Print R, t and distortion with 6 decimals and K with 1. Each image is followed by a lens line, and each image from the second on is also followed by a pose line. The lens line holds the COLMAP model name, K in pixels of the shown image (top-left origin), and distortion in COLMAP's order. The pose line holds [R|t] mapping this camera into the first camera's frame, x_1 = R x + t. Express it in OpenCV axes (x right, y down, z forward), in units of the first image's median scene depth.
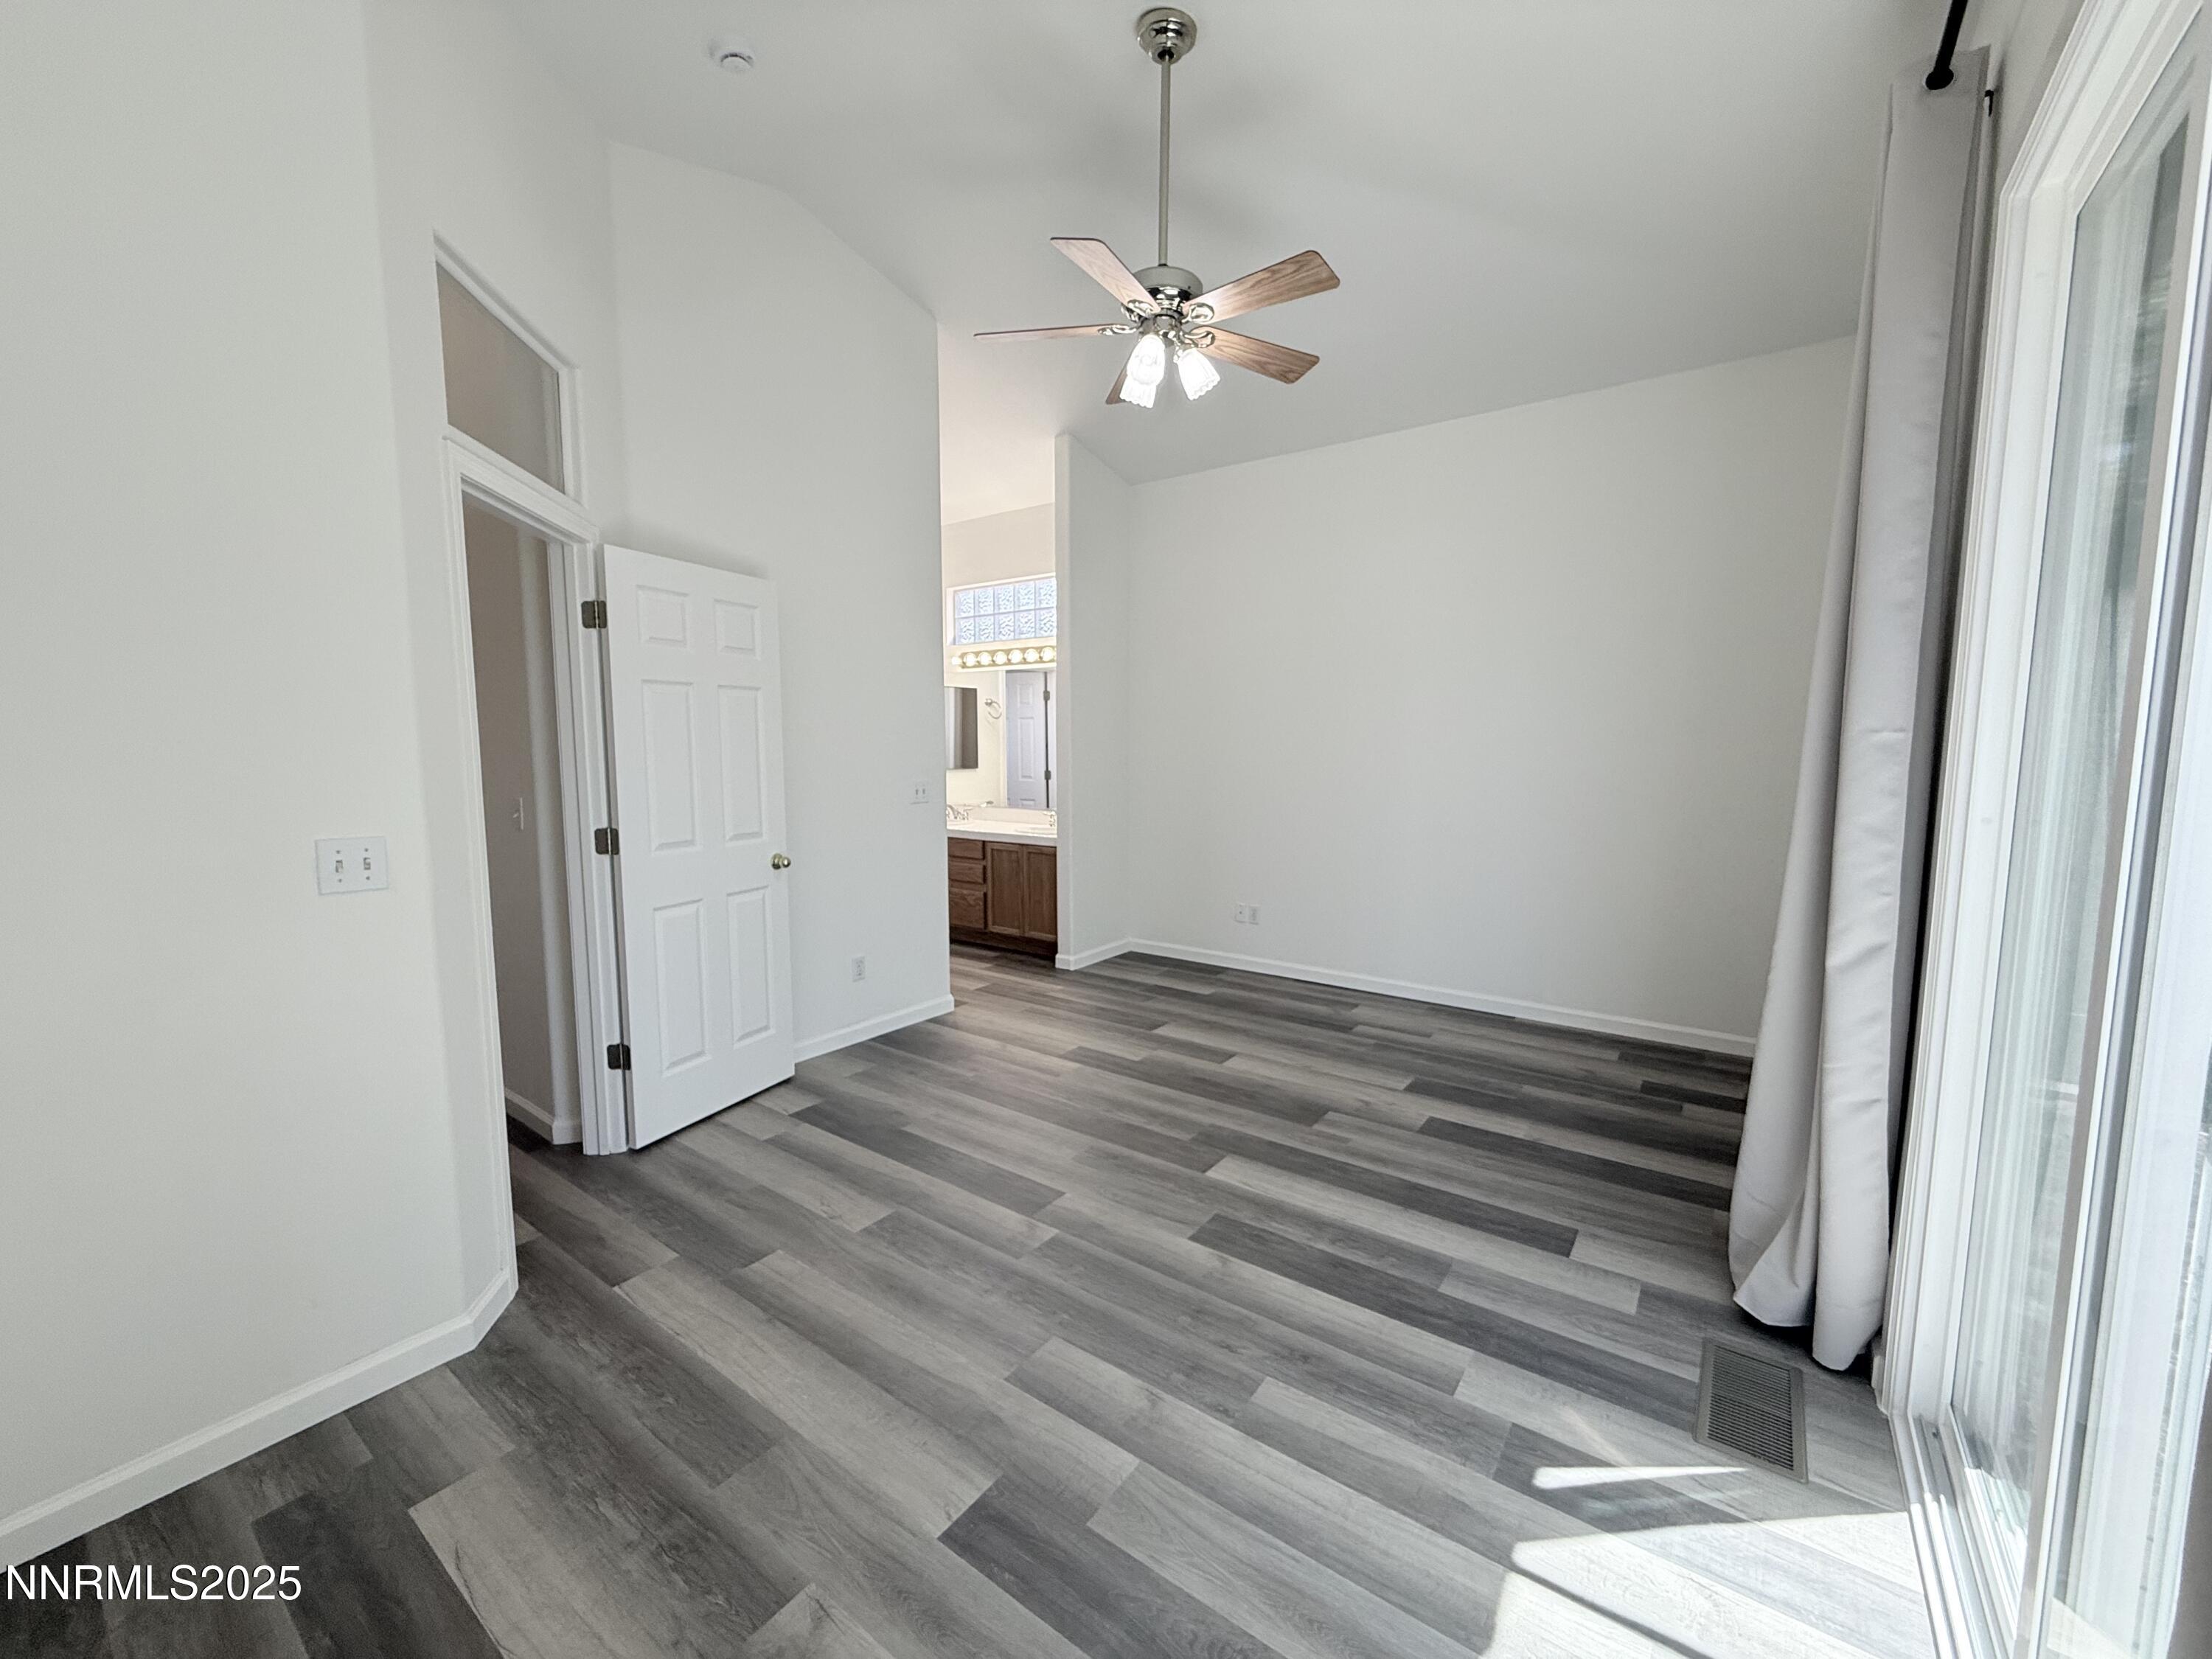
lens RADIAL K [[880.5, 0, 1107.8], [0, 880.5, 823.5], [0, 0, 1]] dist [-0.000354, -0.000255]
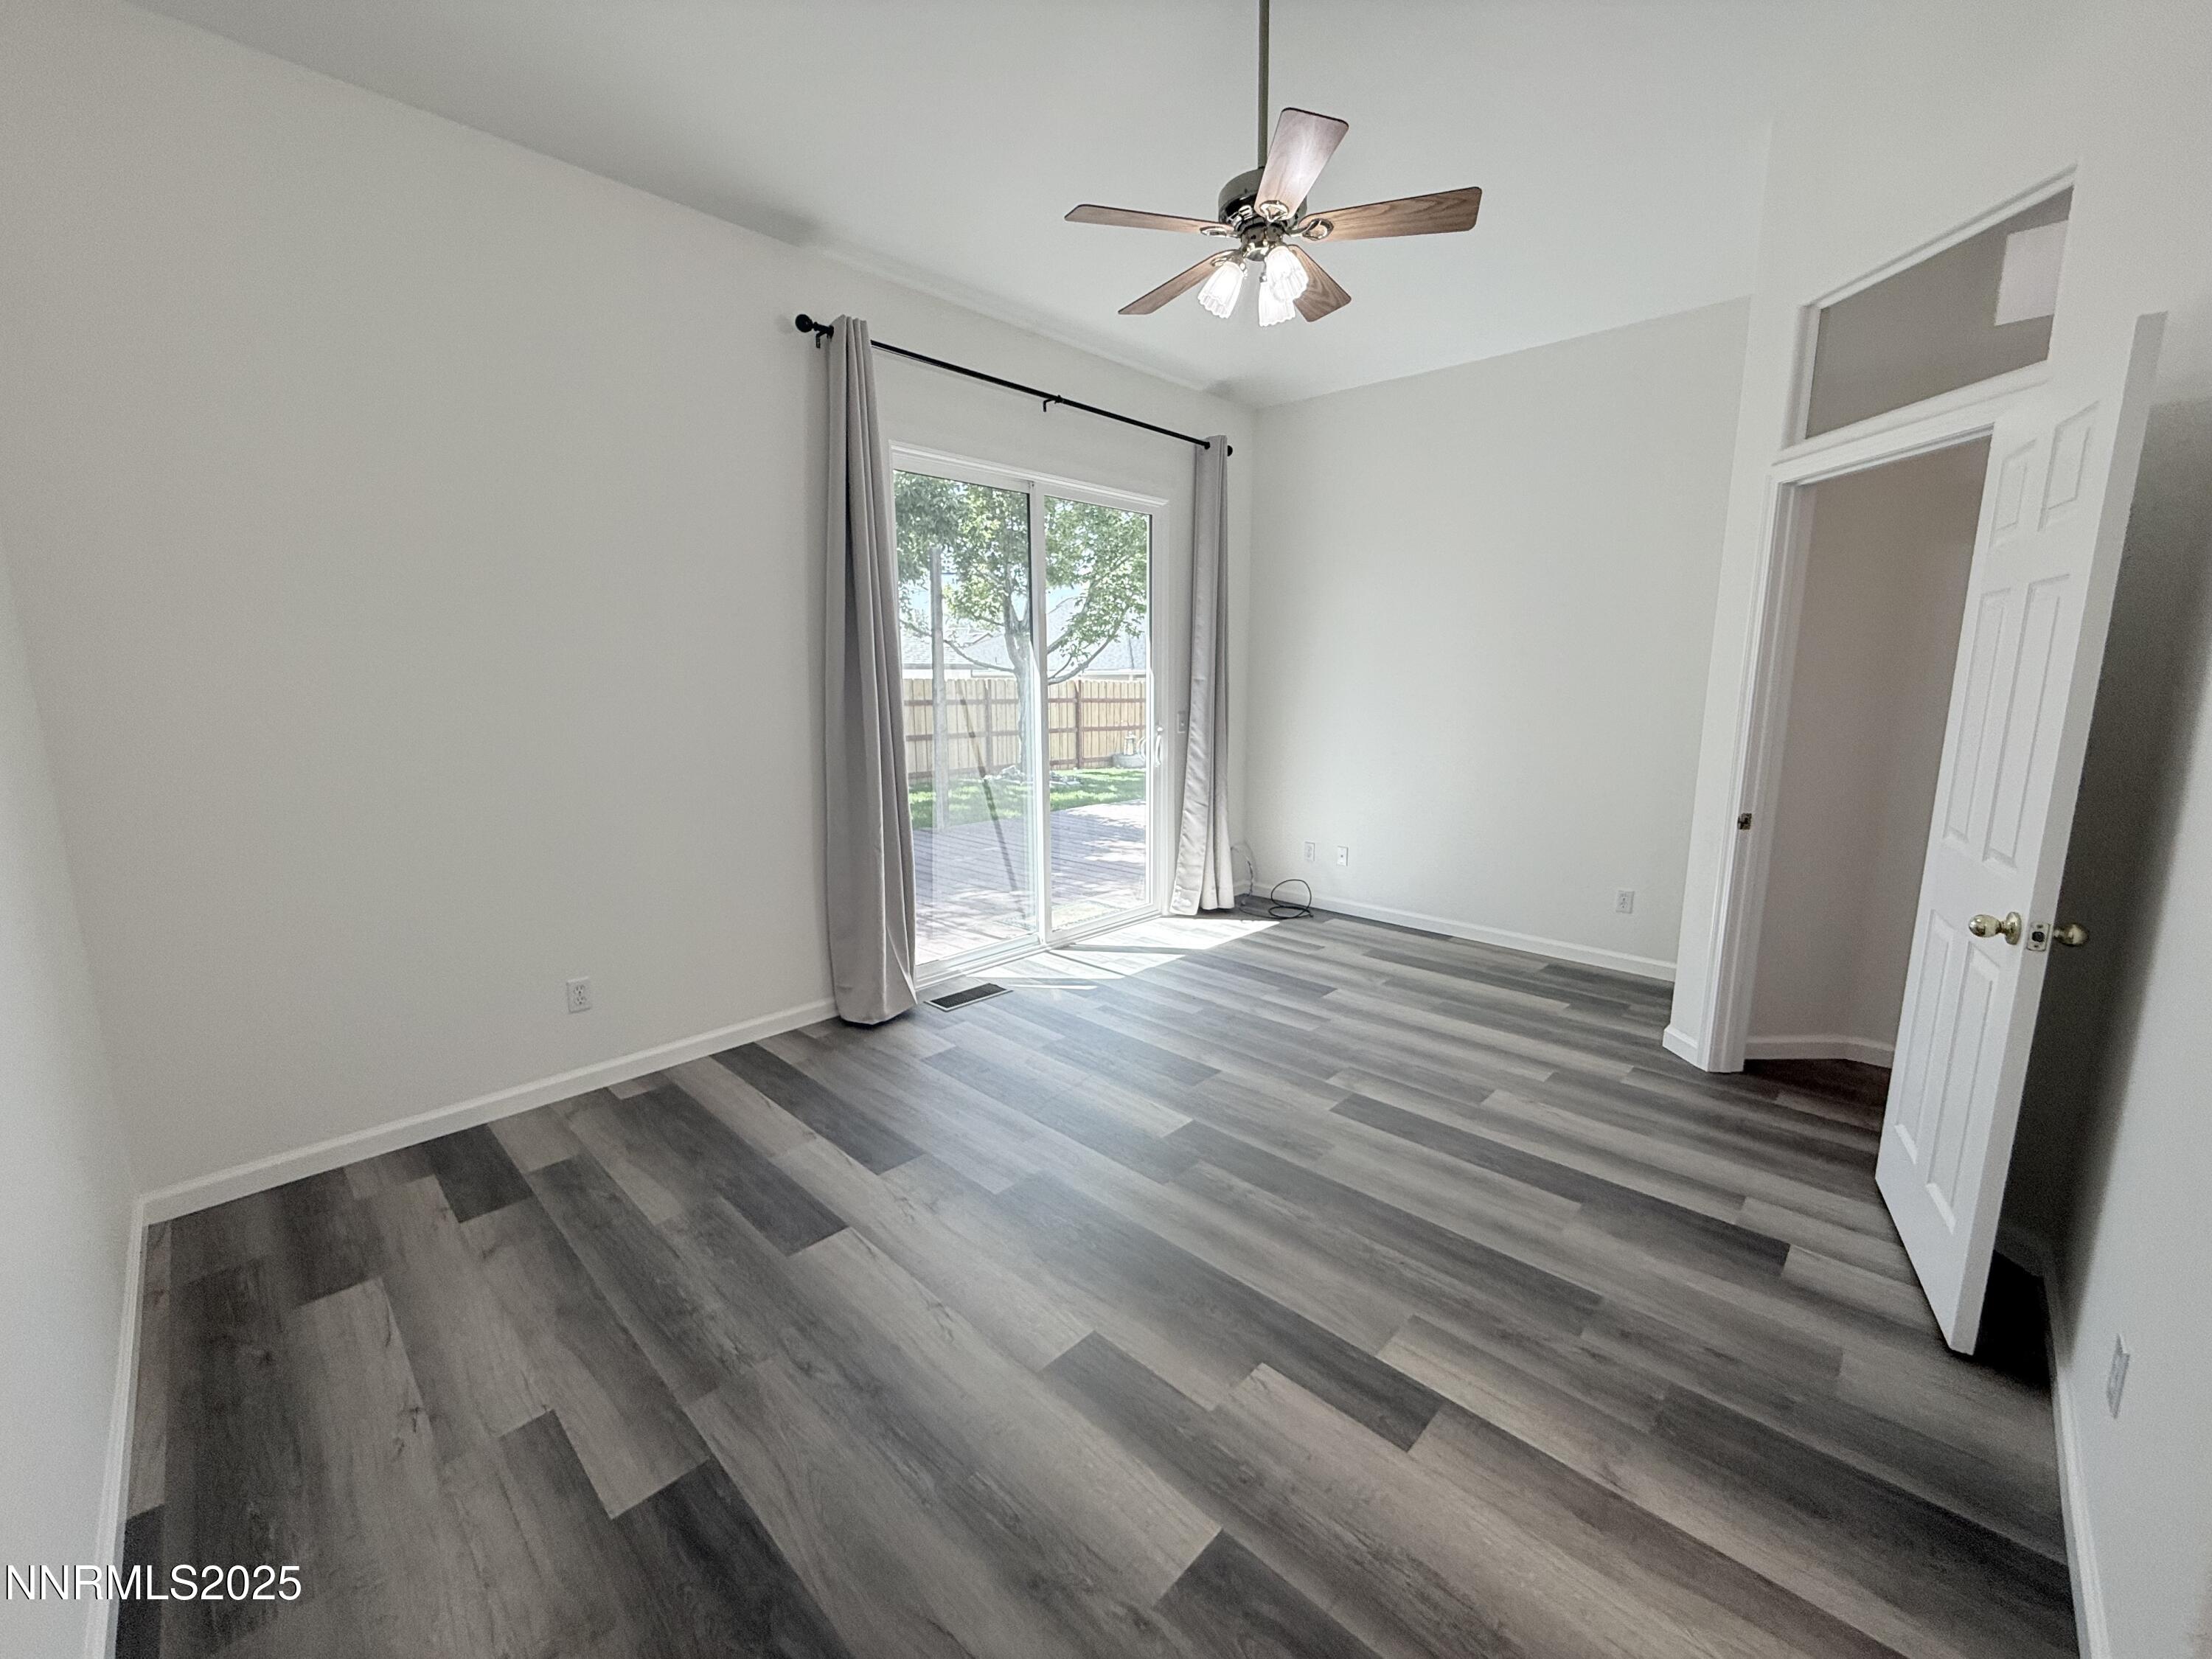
lens RADIAL K [[880.5, 0, 1103.4], [0, 880.5, 837.3], [0, 0, 1]] dist [-0.000354, -0.000255]
pose [[-0.990185, -0.016059, 0.138840, 0.078534], [0.021798, 0.963478, 0.266897, -0.183030], [-0.138055, 0.267304, -0.953671, 1.909534]]
